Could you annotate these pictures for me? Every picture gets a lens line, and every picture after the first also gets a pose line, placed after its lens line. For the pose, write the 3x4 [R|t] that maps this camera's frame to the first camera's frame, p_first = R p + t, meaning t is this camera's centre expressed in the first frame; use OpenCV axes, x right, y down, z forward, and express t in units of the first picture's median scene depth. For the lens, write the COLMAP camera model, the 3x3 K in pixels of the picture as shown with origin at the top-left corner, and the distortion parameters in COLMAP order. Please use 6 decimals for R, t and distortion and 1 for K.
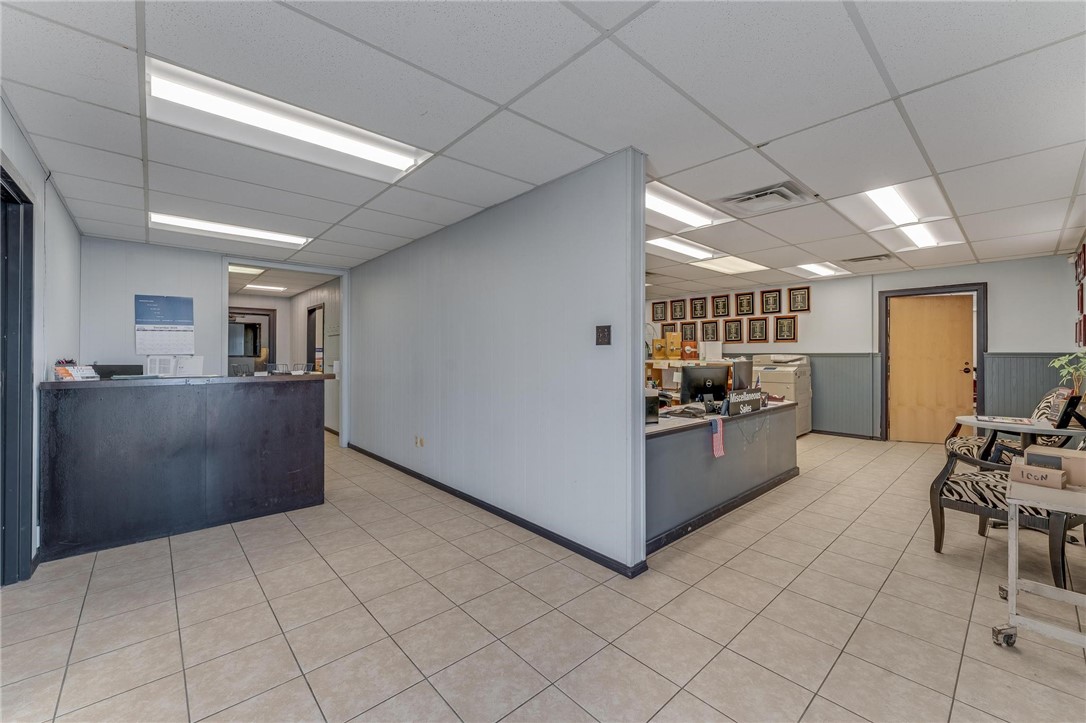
lens RADIAL K [[435.2, 0, 544.6], [0, 435.2, 353.1], [0, 0, 1]] dist [0.000929, 0.000078]
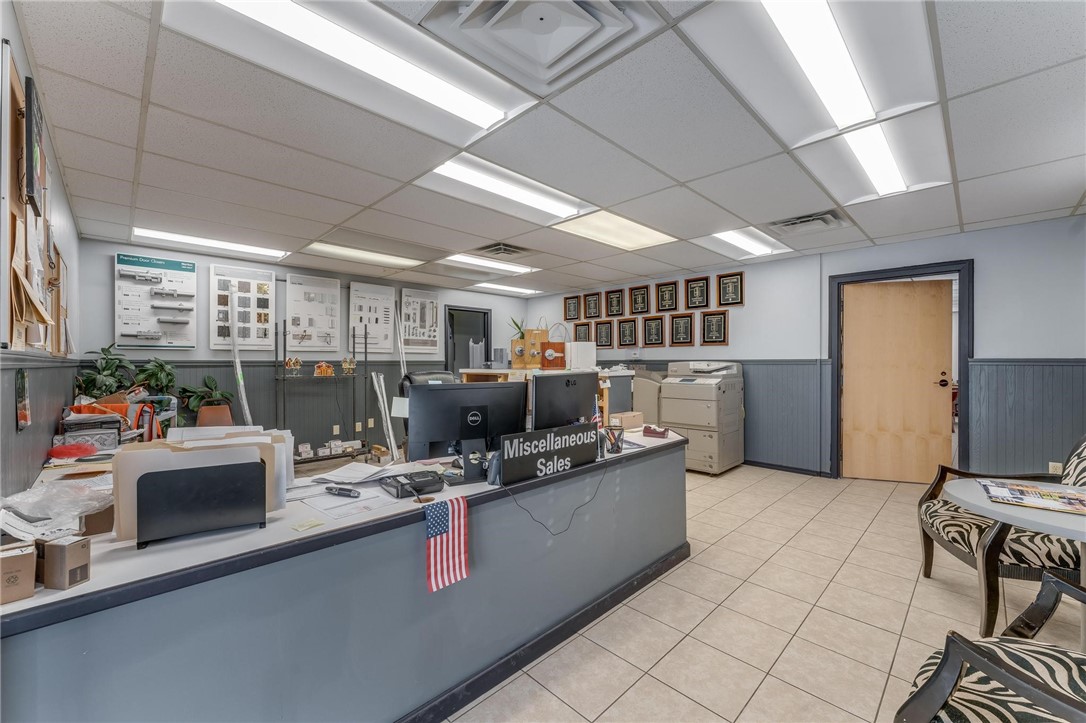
lens RADIAL K [[435.2, 0, 543.9], [0, 435.2, 362.8], [0, 0, 1]] dist [0.000929, 0.000078]
pose [[0.998996, -0.000962, 0.044790, 0.288901], [0.000728, 0.999986, 0.005245, 0.001773], [-0.044794, -0.005207, 0.998983, 0.325531]]
